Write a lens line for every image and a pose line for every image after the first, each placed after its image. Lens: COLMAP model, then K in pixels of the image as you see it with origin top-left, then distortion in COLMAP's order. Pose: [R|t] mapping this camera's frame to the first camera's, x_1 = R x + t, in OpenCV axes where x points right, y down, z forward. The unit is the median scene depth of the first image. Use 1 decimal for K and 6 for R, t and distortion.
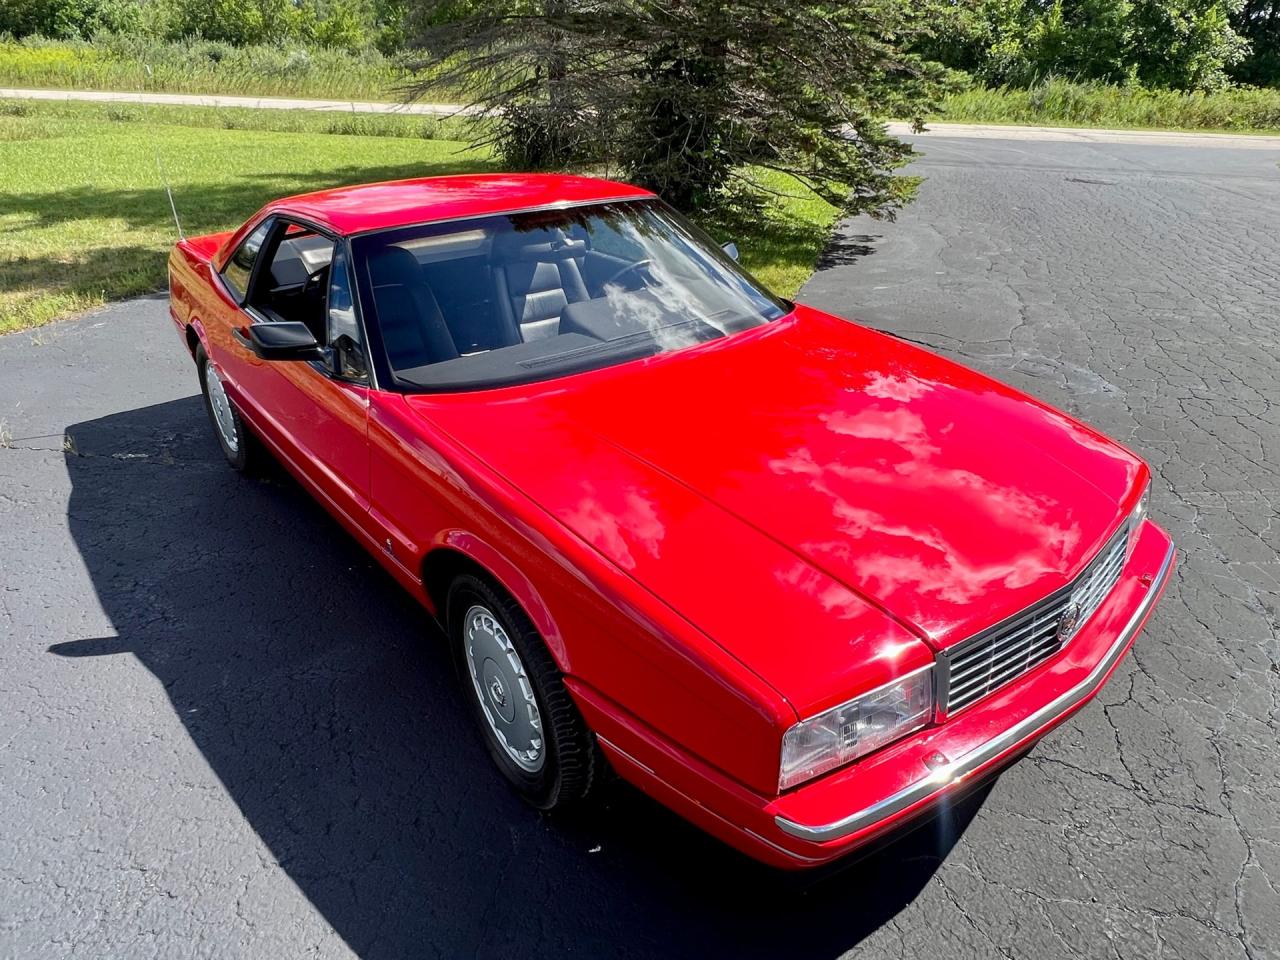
lens RADIAL K [[972.3, 0, 629.4], [0, 972.3, 481.3], [0, 0, 1]] dist [0.002133, -0.001397]
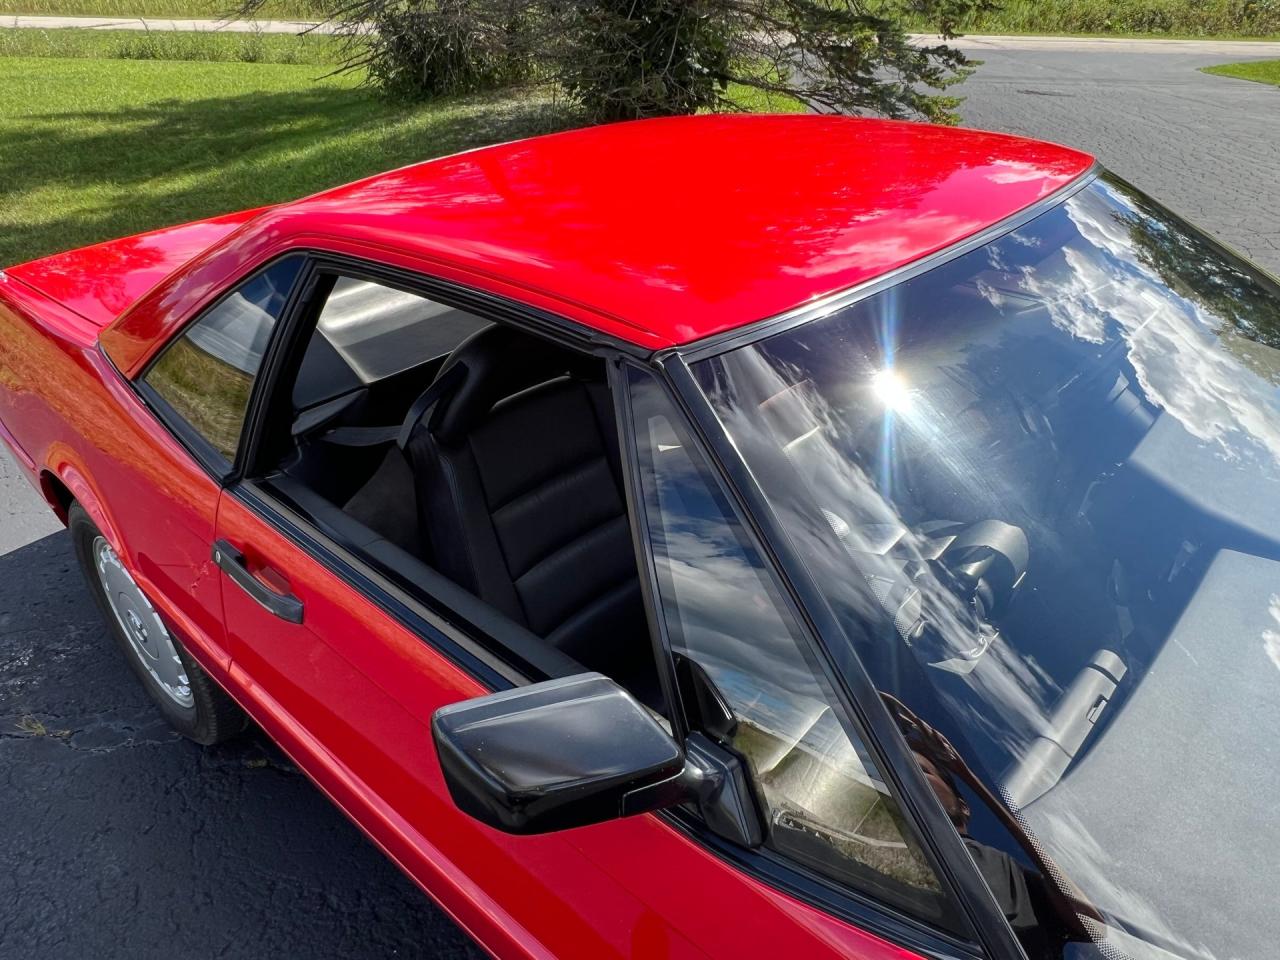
lens RADIAL K [[972.3, 0, 629.4], [0, 972.3, 481.3], [0, 0, 1]] dist [0.002133, -0.001397]
pose [[0.981865, -0.094026, 0.164619, -0.070805], [0.081791, 0.993465, 0.079604, -0.046844], [-0.171028, -0.064697, 0.983140, 0.135550]]
